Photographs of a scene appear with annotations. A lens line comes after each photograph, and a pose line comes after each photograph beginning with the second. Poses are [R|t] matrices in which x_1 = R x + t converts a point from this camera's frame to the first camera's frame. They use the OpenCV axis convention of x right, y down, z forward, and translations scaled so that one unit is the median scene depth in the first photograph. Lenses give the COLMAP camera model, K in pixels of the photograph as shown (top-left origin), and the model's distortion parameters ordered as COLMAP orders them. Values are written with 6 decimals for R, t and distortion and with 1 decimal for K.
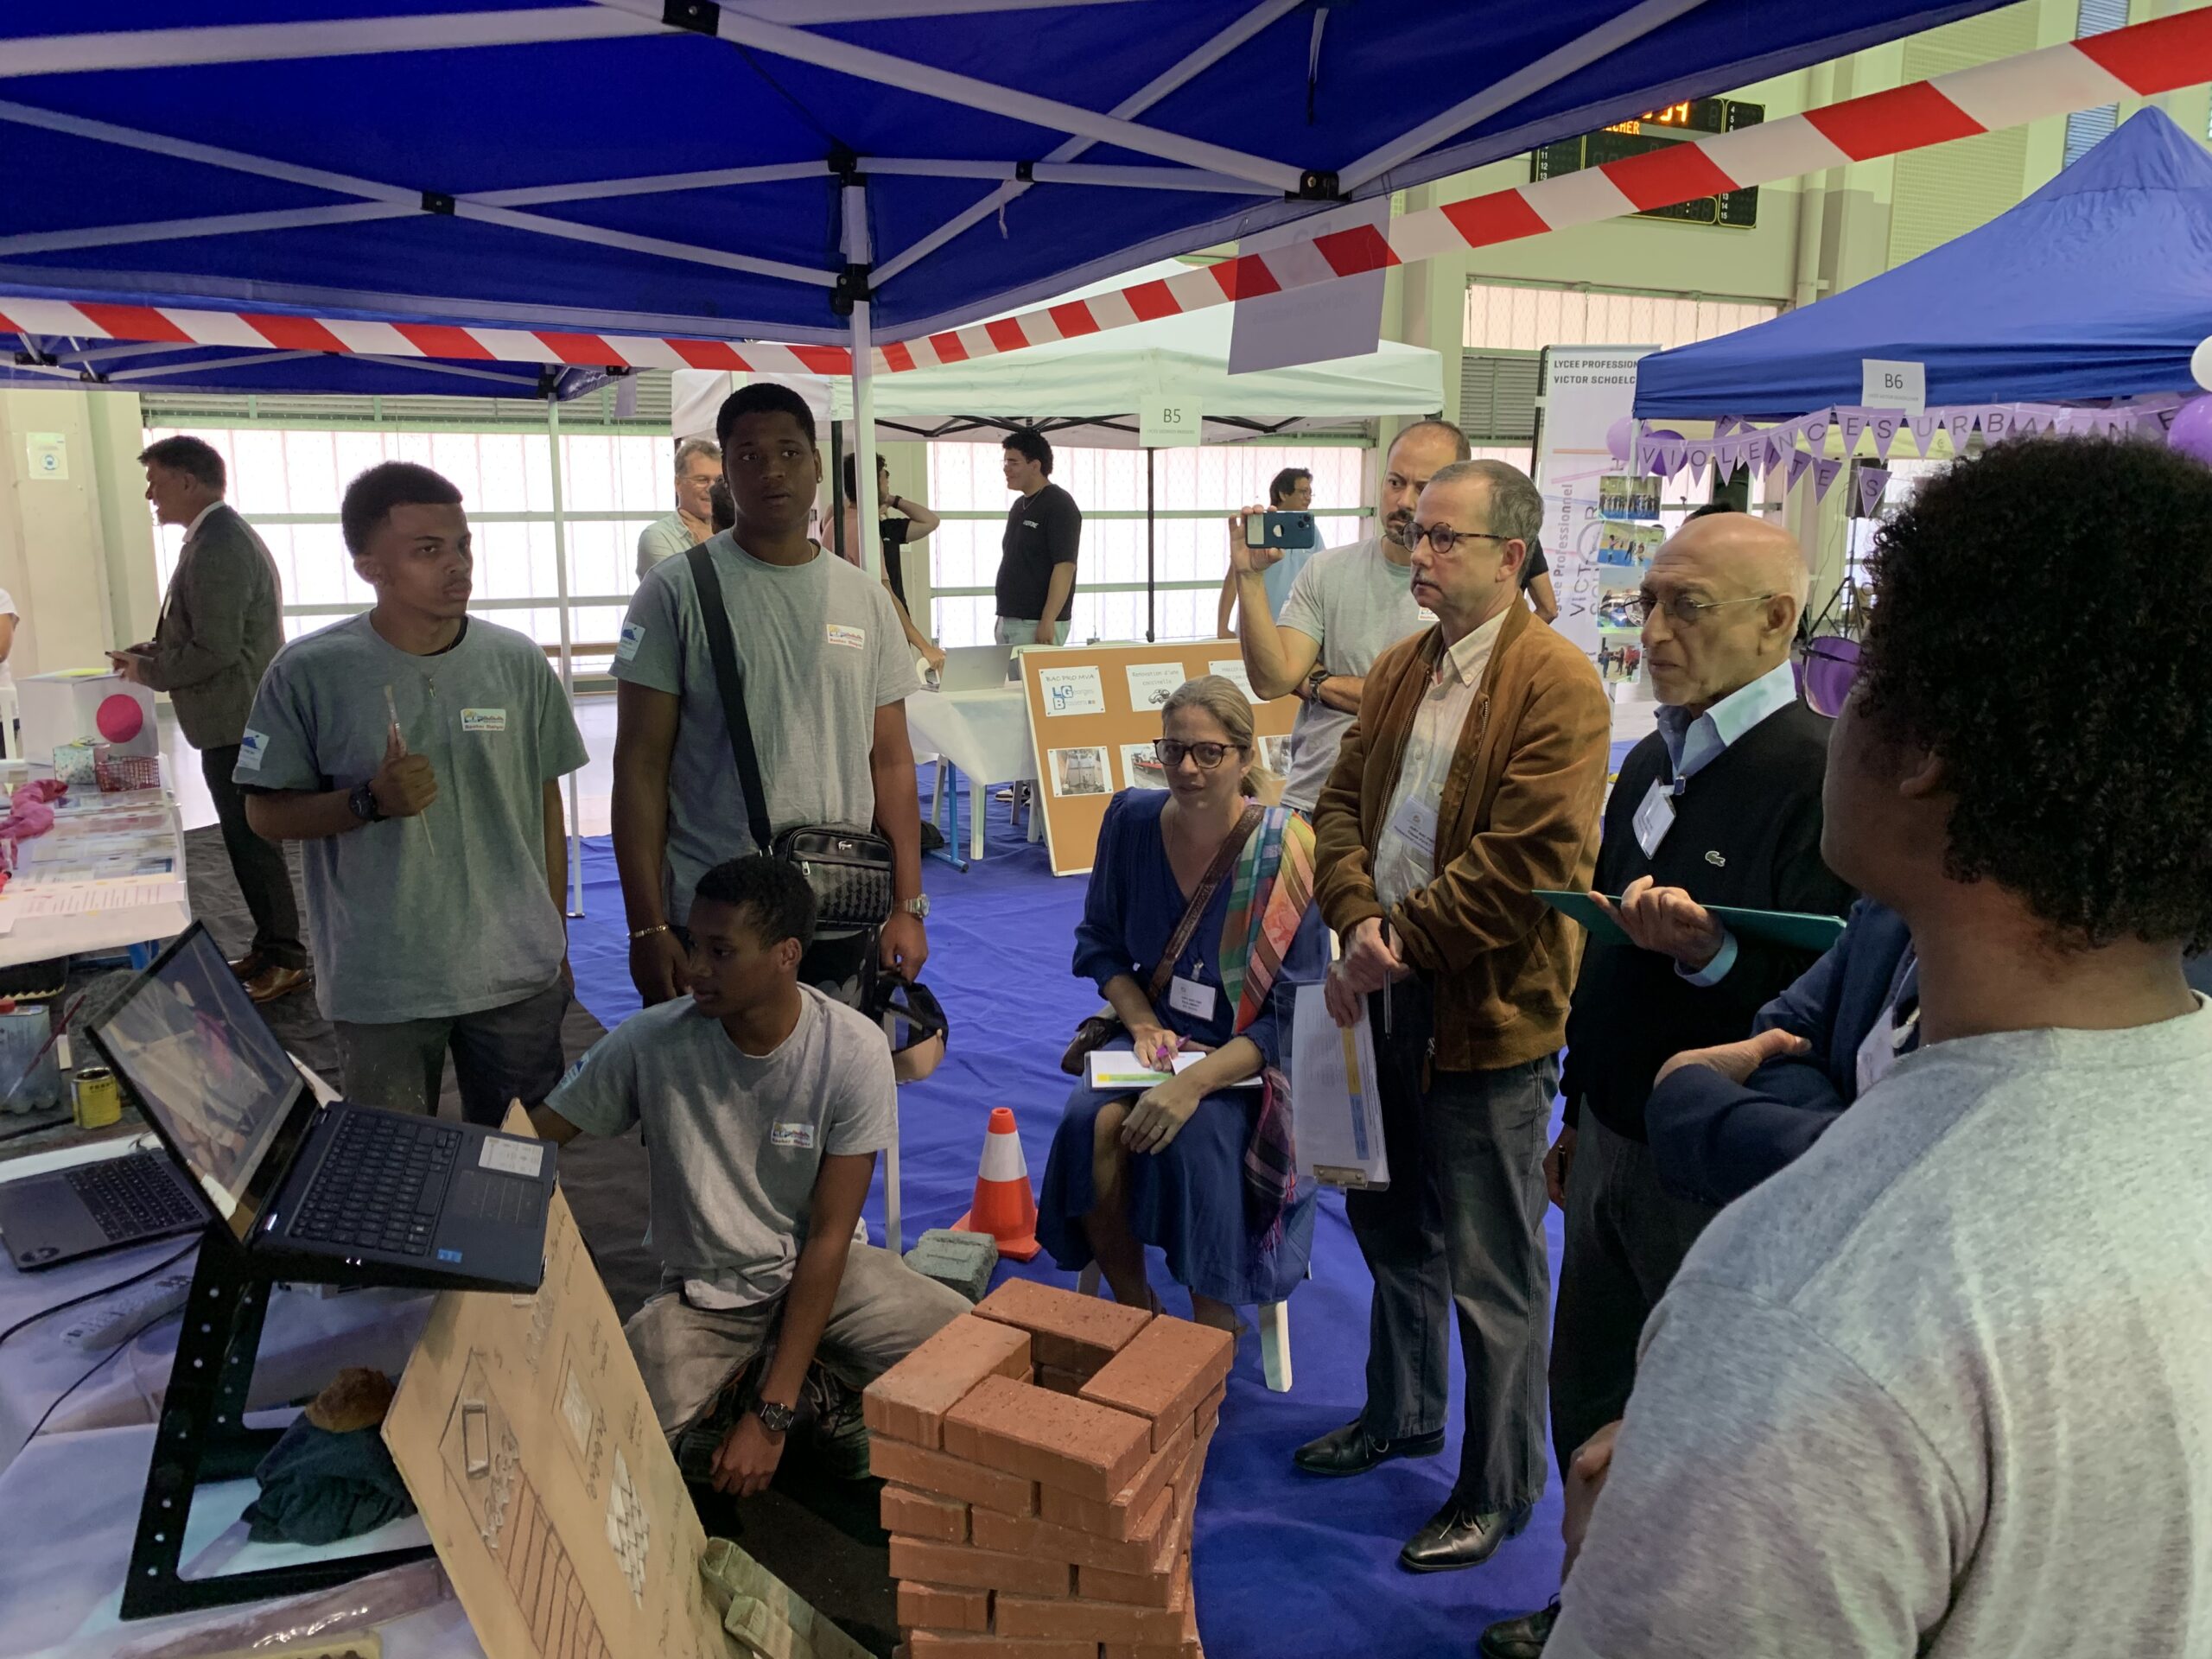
lens RADIAL K [[1746.6, 0, 1106.0], [0, 1746.6, 829.5], [0, 0, 1]] dist [0.013362, 0.005802]
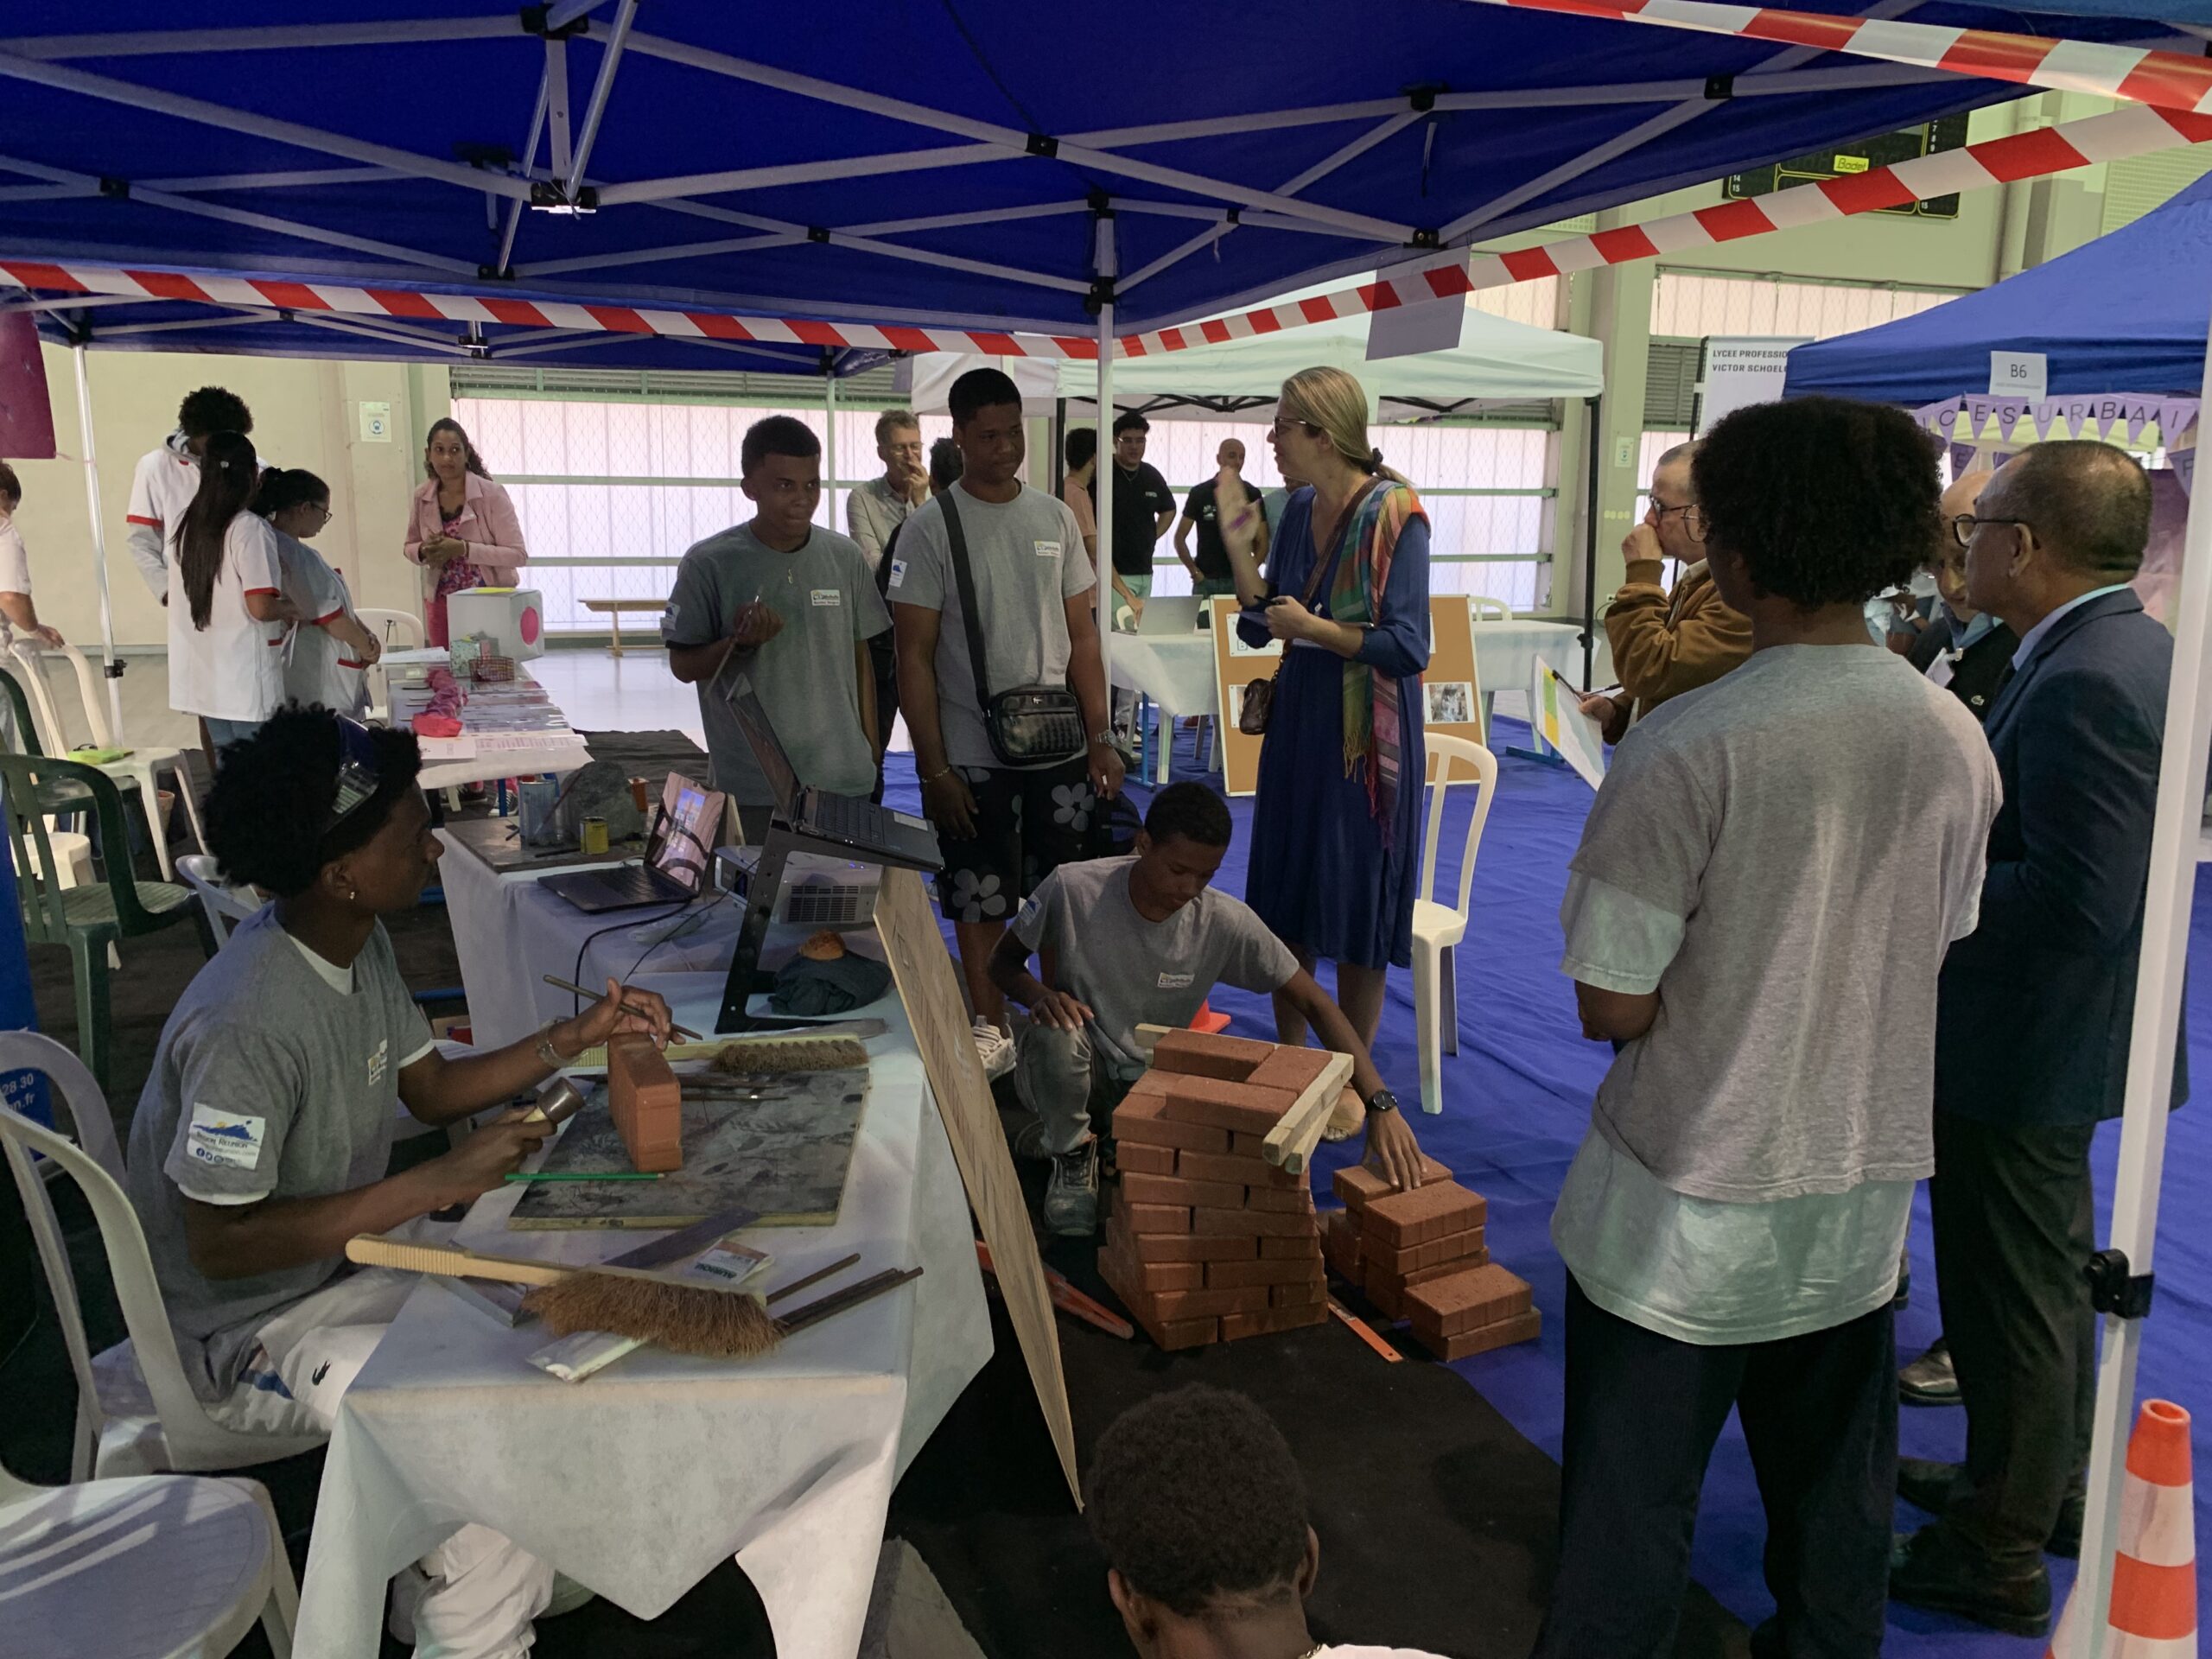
lens RADIAL K [[1757.8, 0, 1106.0], [0, 1757.8, 829.5], [0, 0, 1]] dist [0.024200, -0.006472]
pose [[0.994248, 0.036950, -0.100523, 0.010836], [-0.036243, 0.999304, 0.008854, 0.091719], [0.100780, -0.005159, 0.994895, -0.356634]]
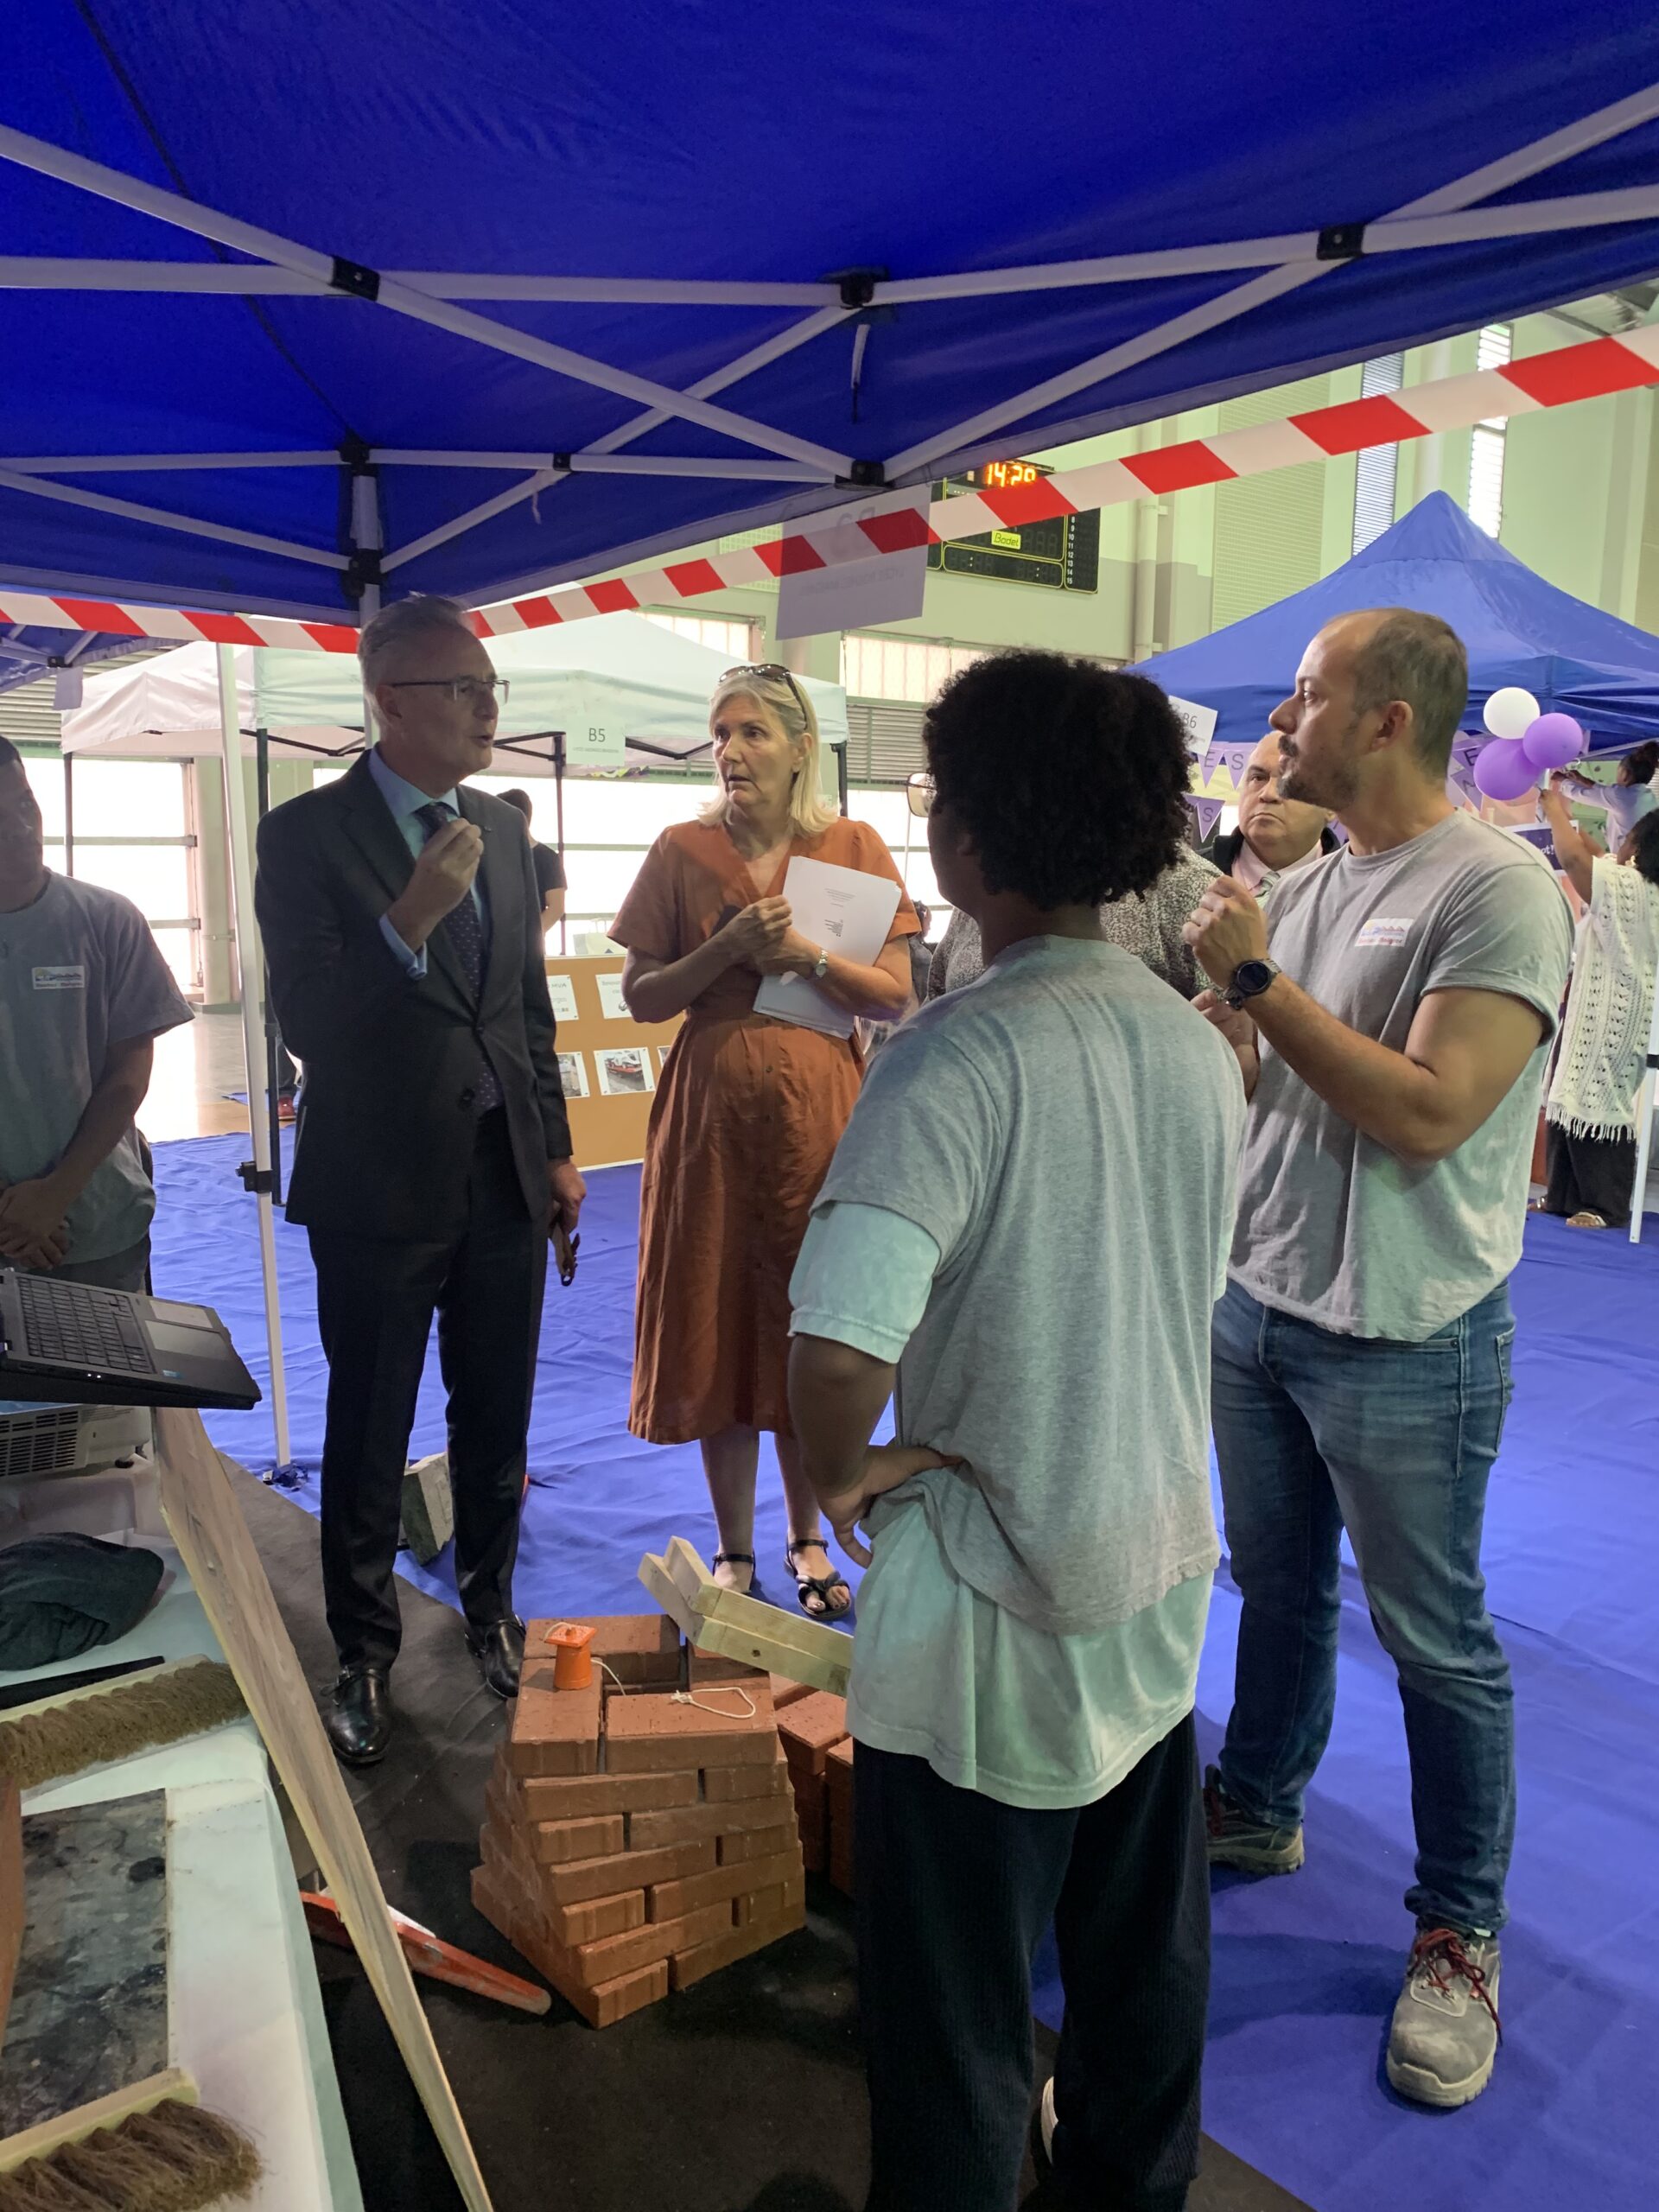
lens RADIAL K [[1757.8, 0, 829.5], [0, 1757.8, 1106.0], [0, 0, 1]] dist [0.024200, -0.006472]
pose [[0.978386, -0.020363, 0.205783, -0.095456], [0.029672, 0.998666, -0.042250, 0.064071], [-0.204648, 0.047442, 0.977685, -0.078695]]
